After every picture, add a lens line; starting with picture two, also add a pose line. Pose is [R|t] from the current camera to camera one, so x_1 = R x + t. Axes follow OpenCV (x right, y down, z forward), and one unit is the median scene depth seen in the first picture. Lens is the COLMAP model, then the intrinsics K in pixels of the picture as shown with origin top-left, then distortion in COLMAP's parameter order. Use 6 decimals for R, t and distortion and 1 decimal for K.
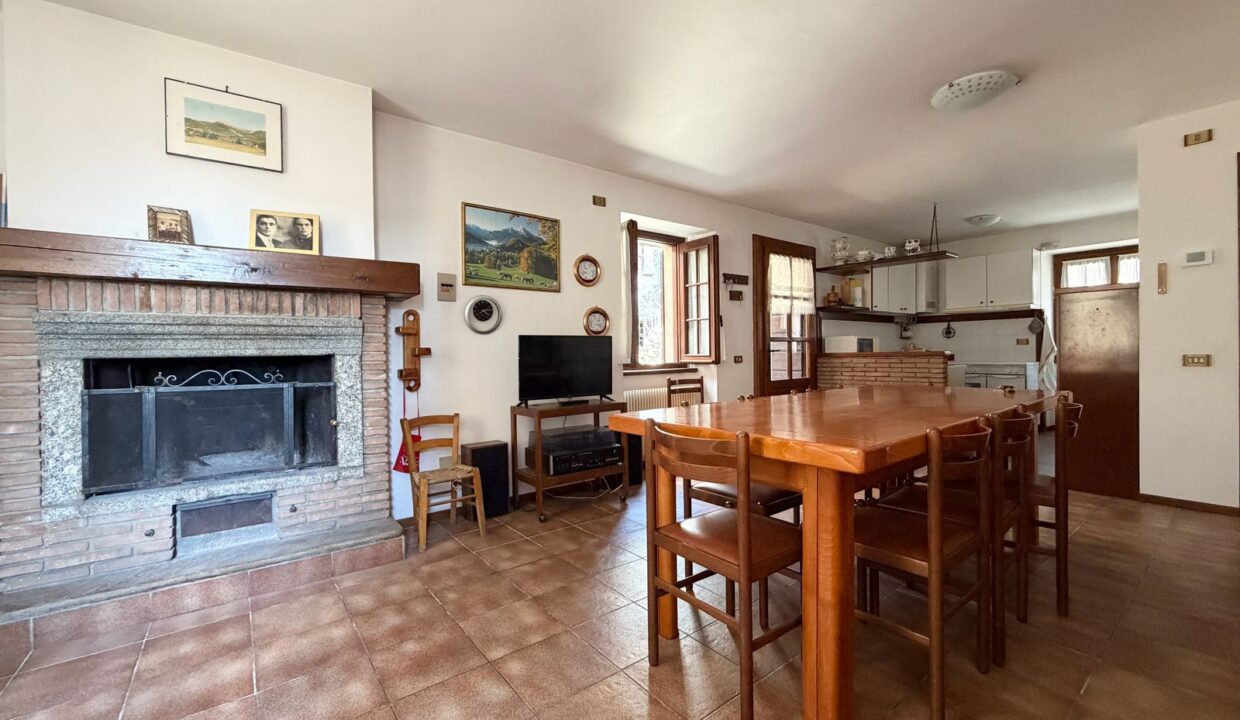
lens RADIAL K [[508.8, 0, 623.6], [0, 508.8, 357.3], [0, 0, 1]] dist [0.001407, 0.000023]
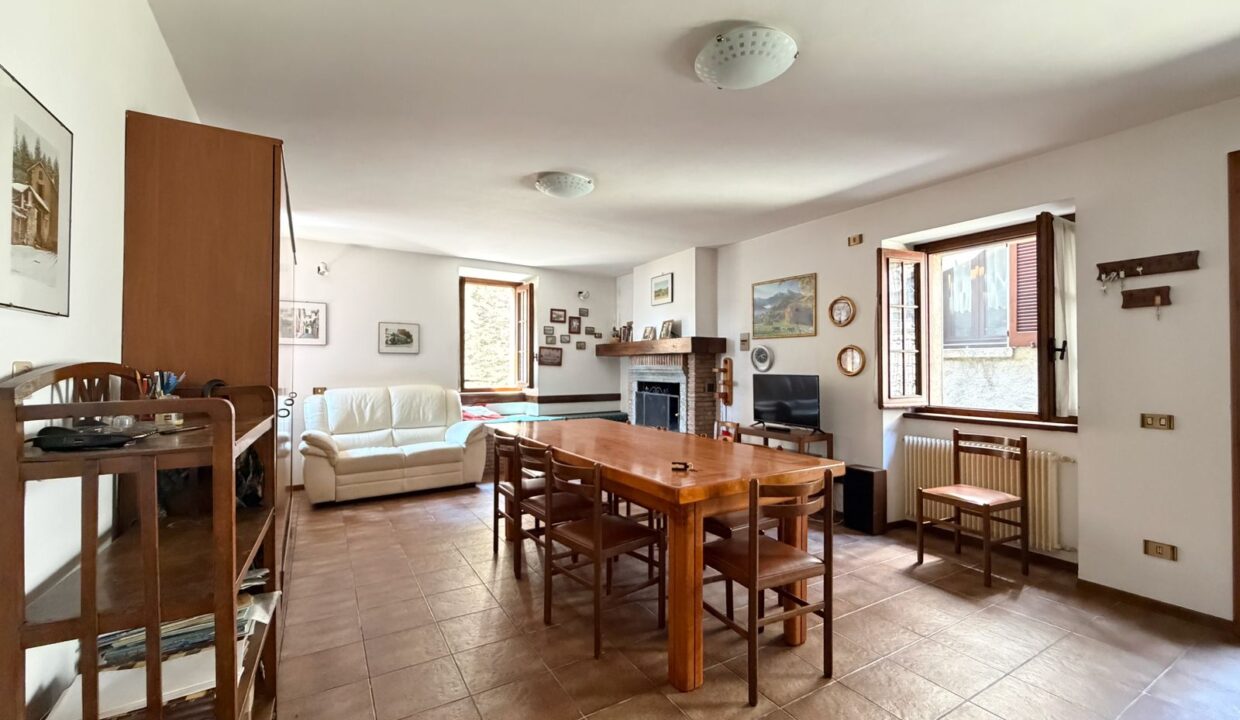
lens RADIAL K [[508.8, 0, 623.6], [0, 508.8, 357.3], [0, 0, 1]] dist [0.001407, 0.000023]
pose [[-0.129193, 0.001530, -0.991618, 1.157736], [-0.003983, 0.999990, 0.002062, -0.085596], [0.991611, 0.004216, -0.129185, 0.772296]]
